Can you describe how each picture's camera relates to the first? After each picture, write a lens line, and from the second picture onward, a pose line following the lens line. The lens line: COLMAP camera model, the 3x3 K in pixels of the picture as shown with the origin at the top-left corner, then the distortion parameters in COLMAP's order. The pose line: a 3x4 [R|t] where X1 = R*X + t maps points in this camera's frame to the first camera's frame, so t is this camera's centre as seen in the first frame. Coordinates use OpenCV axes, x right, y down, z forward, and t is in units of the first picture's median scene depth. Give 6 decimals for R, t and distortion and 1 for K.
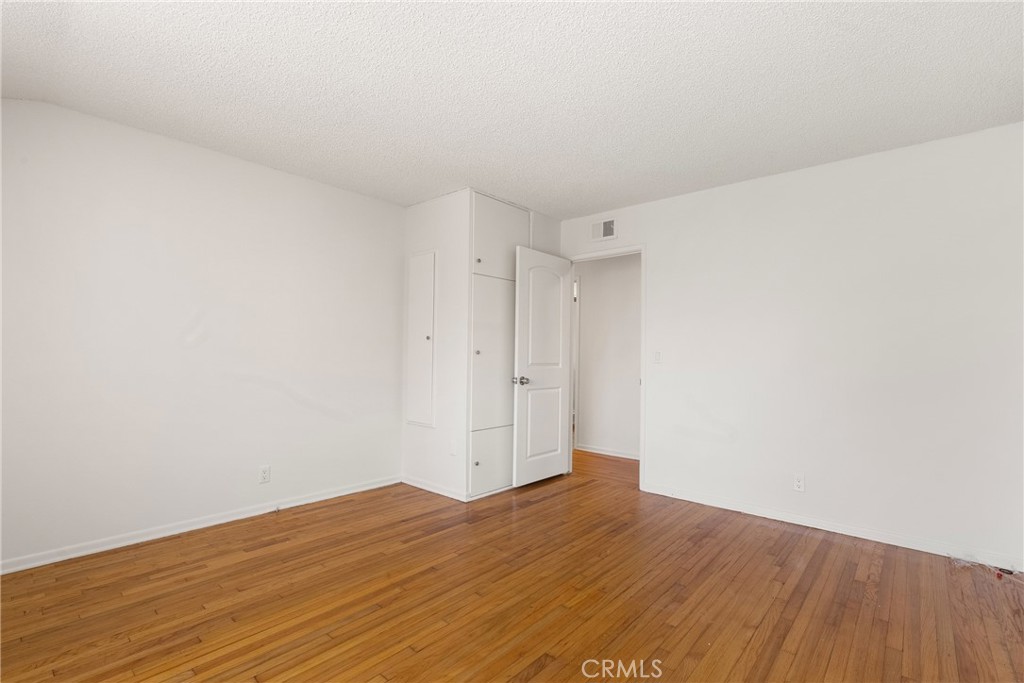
lens RADIAL K [[470.1, 0, 512.5], [0, 470.1, 345.1], [0, 0, 1]] dist [-0.000275, 0.000387]
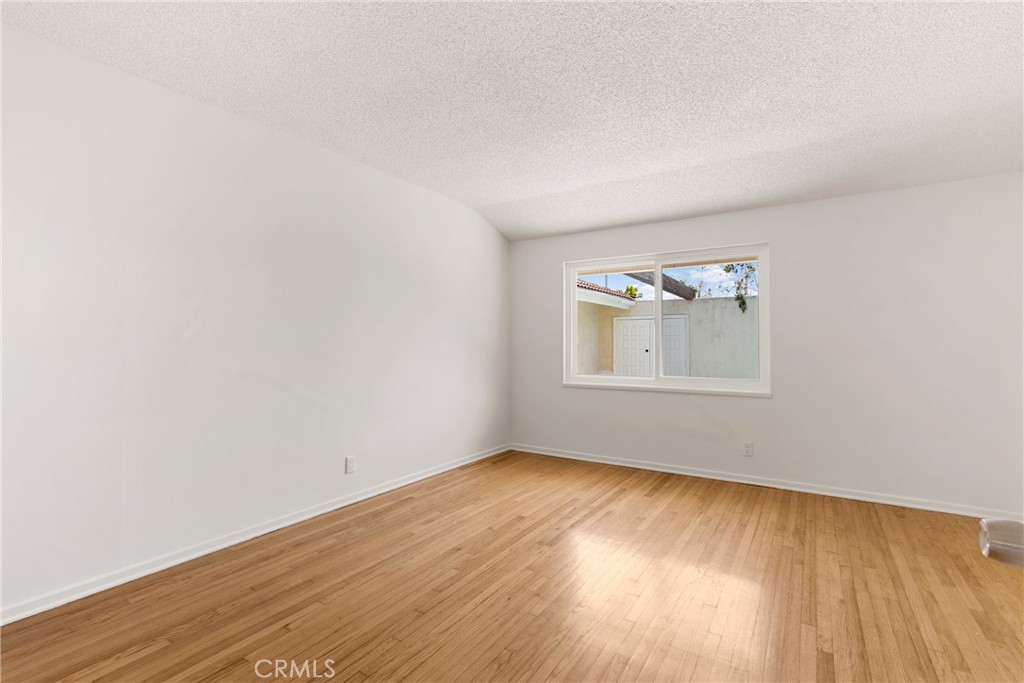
lens RADIAL K [[470.1, 0, 511.5], [0, 470.1, 342.6], [0, 0, 1]] dist [-0.000275, 0.000387]
pose [[-0.988725, -0.012567, -0.149215, 0.339655], [-0.009417, 0.999718, -0.021802, 0.040350], [0.149447, -0.020151, -0.988564, 1.962766]]
